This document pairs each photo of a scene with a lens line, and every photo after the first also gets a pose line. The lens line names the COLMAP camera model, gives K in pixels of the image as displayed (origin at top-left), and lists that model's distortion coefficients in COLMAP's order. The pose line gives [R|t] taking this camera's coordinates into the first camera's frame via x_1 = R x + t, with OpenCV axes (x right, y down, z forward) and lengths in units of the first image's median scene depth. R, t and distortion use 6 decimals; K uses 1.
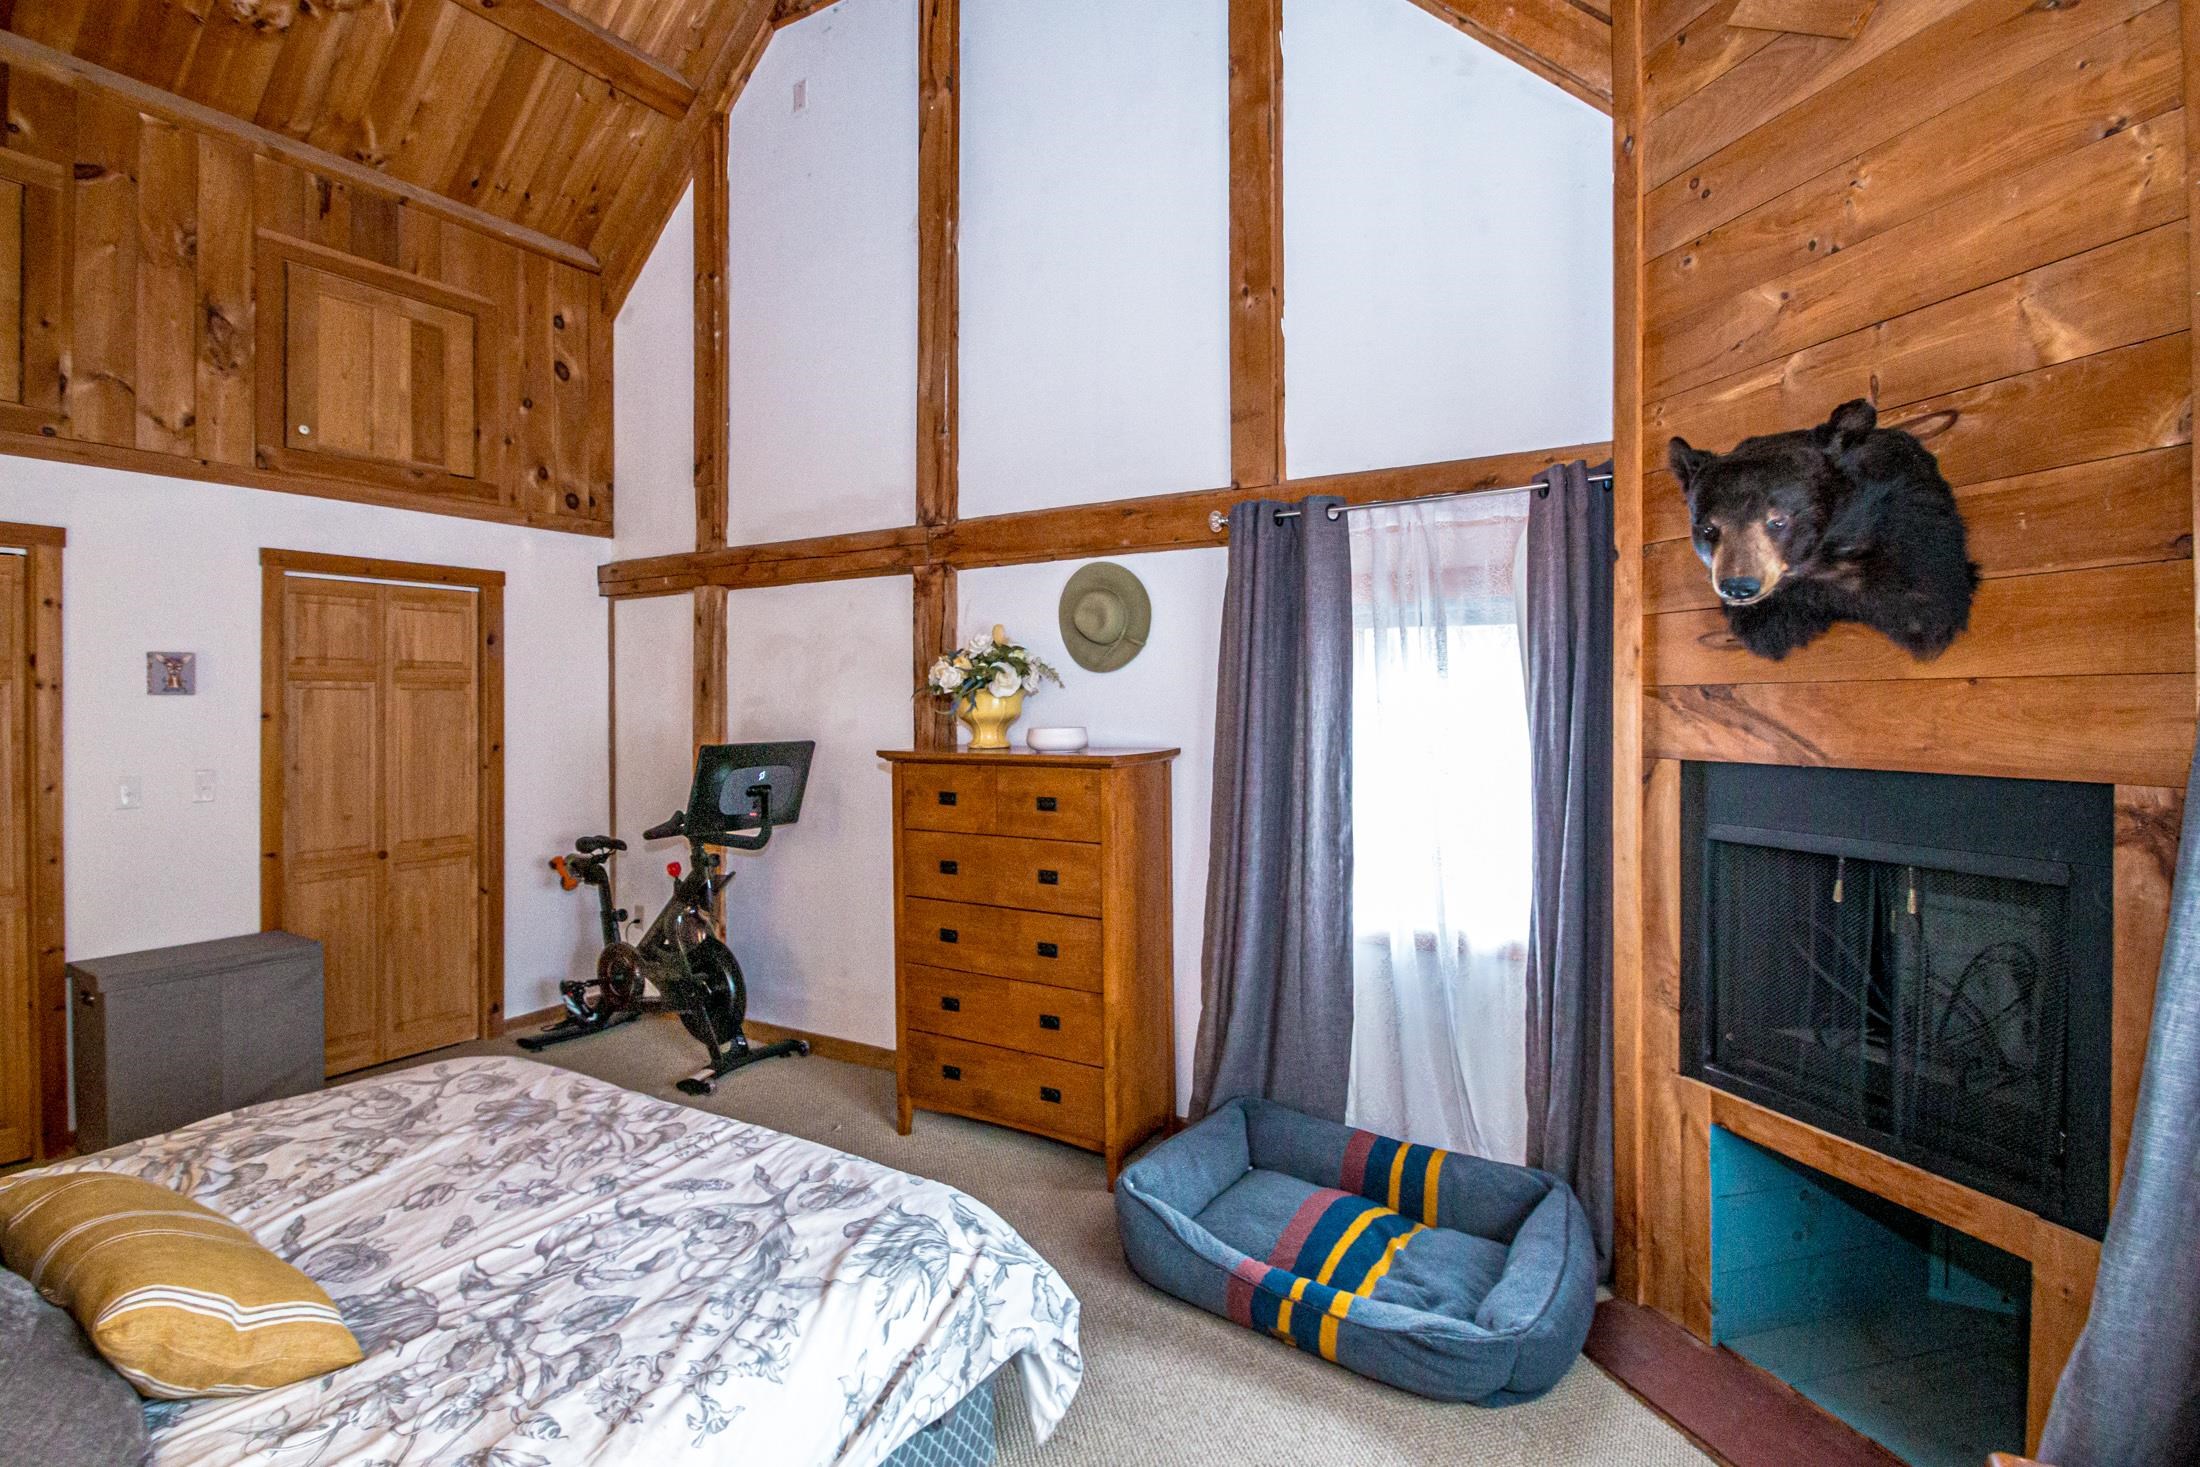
lens RADIAL K [[1084.1, 0, 1091.4], [0, 1084.1, 713.4], [0, 0, 1]] dist [0.003484, -0.011261]
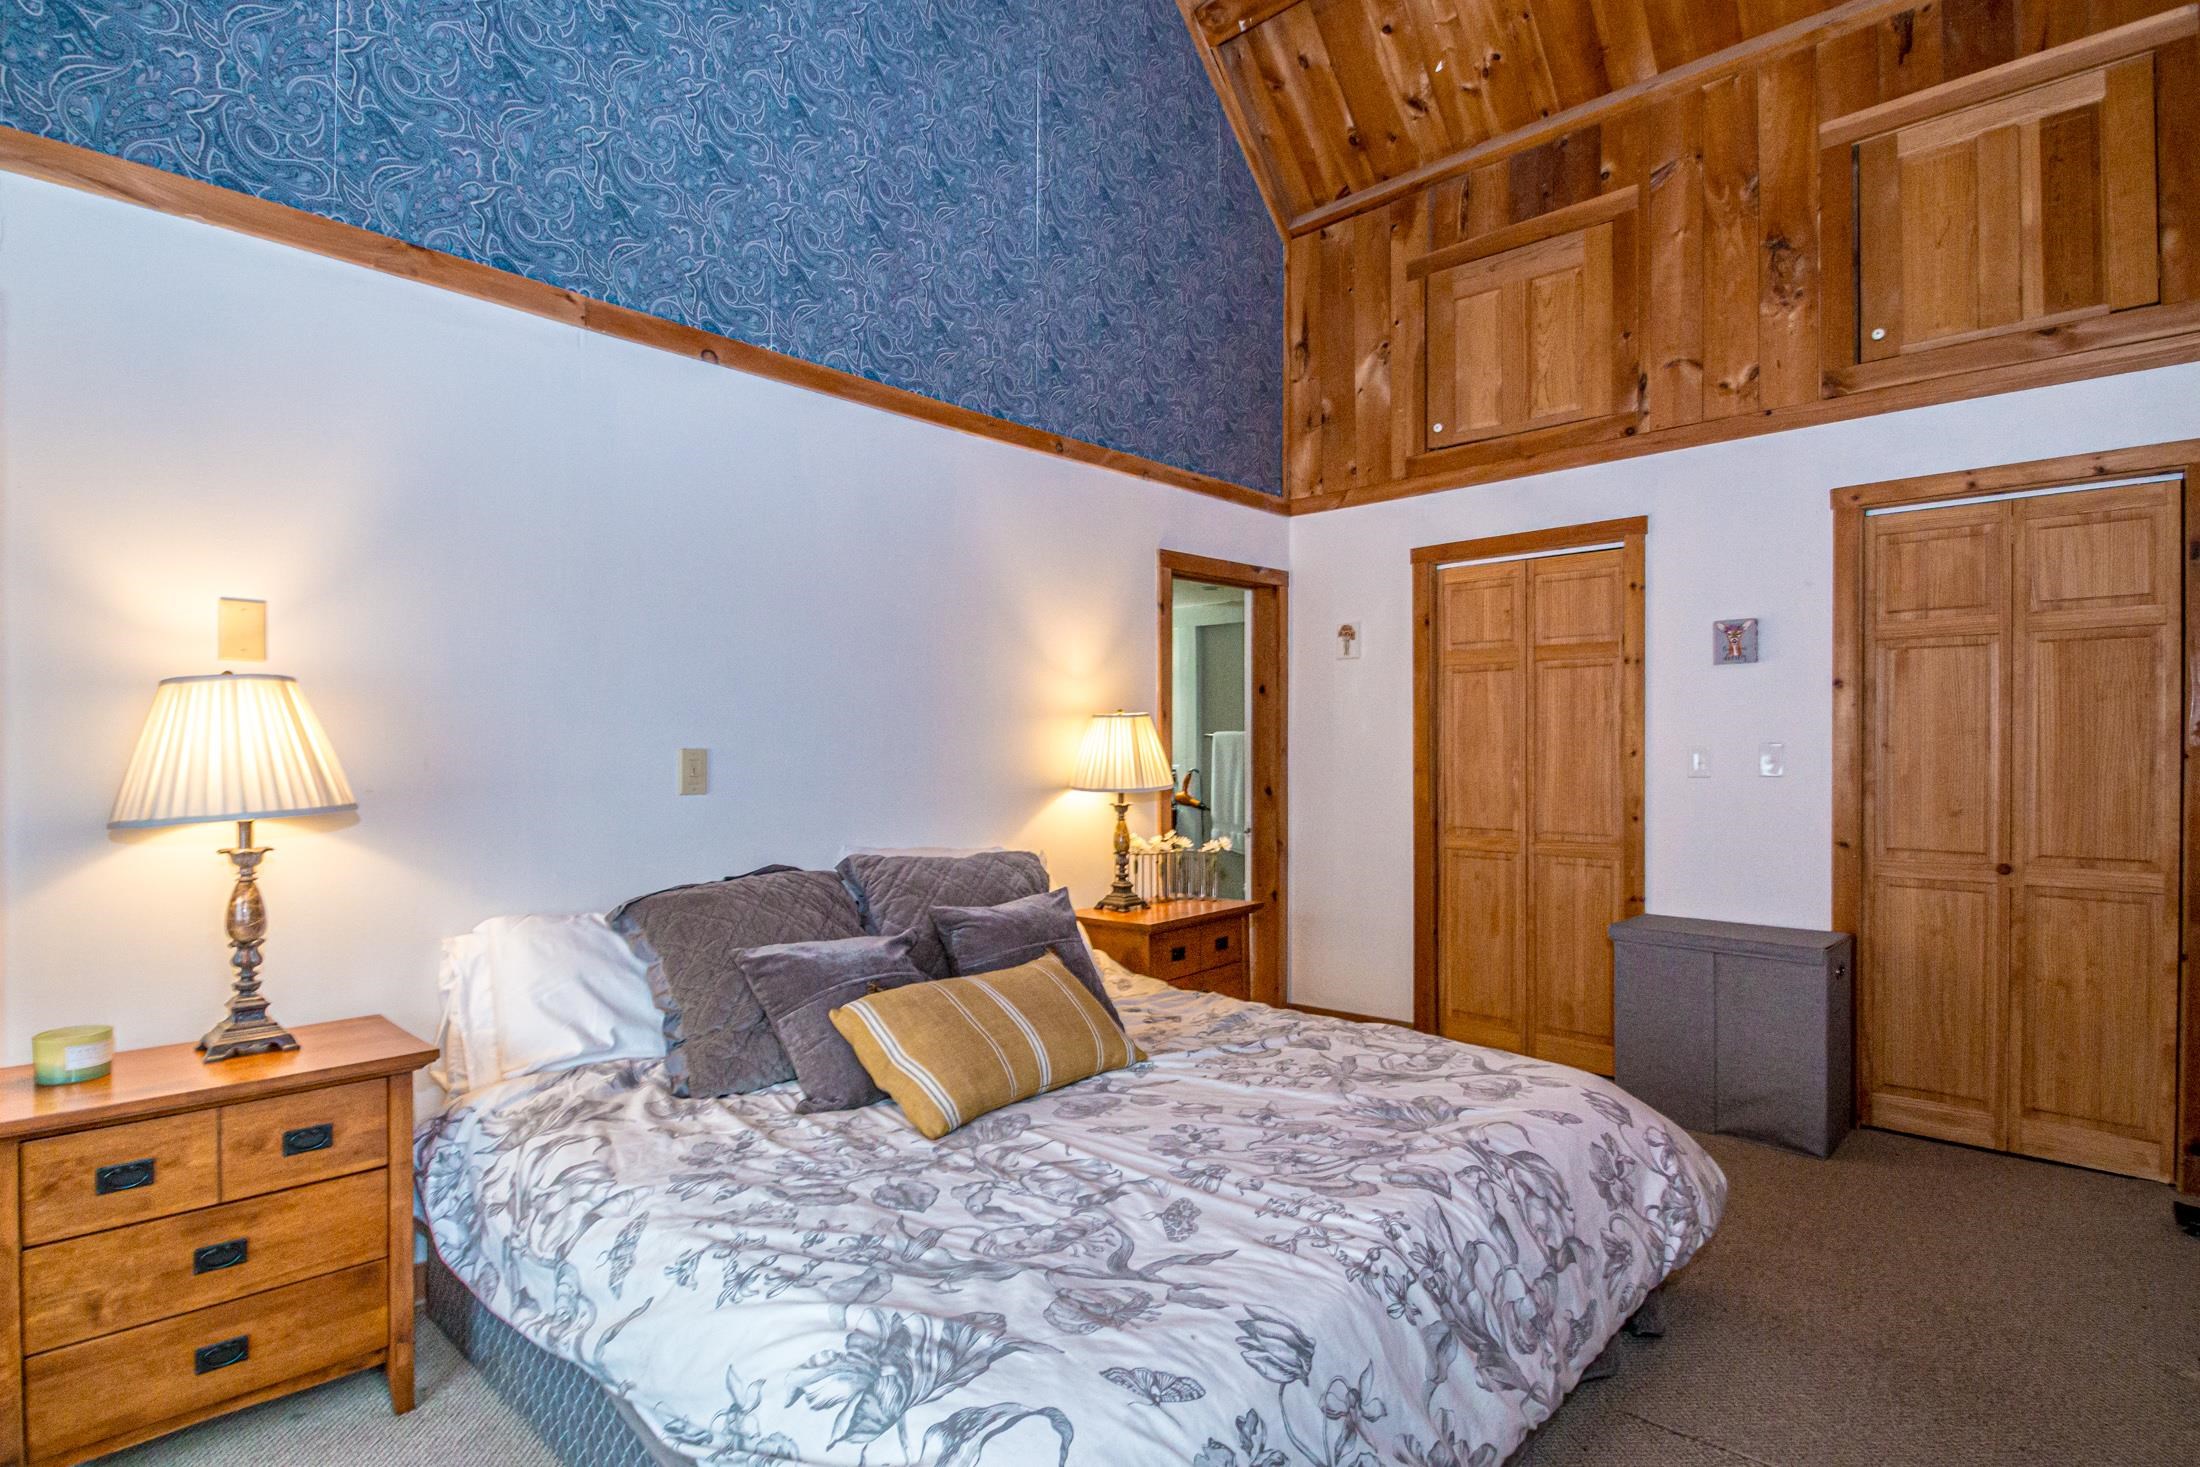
lens RADIAL K [[1084.1, 0, 1091.4], [0, 1084.1, 753.7], [0, 0, 1]] dist [0.003484, -0.011261]
pose [[-0.225208, 0.005270, -0.974296, 0.346978], [-0.010184, 0.999918, 0.007762, 0.093930], [0.974258, 0.011670, -0.225136, 0.989673]]
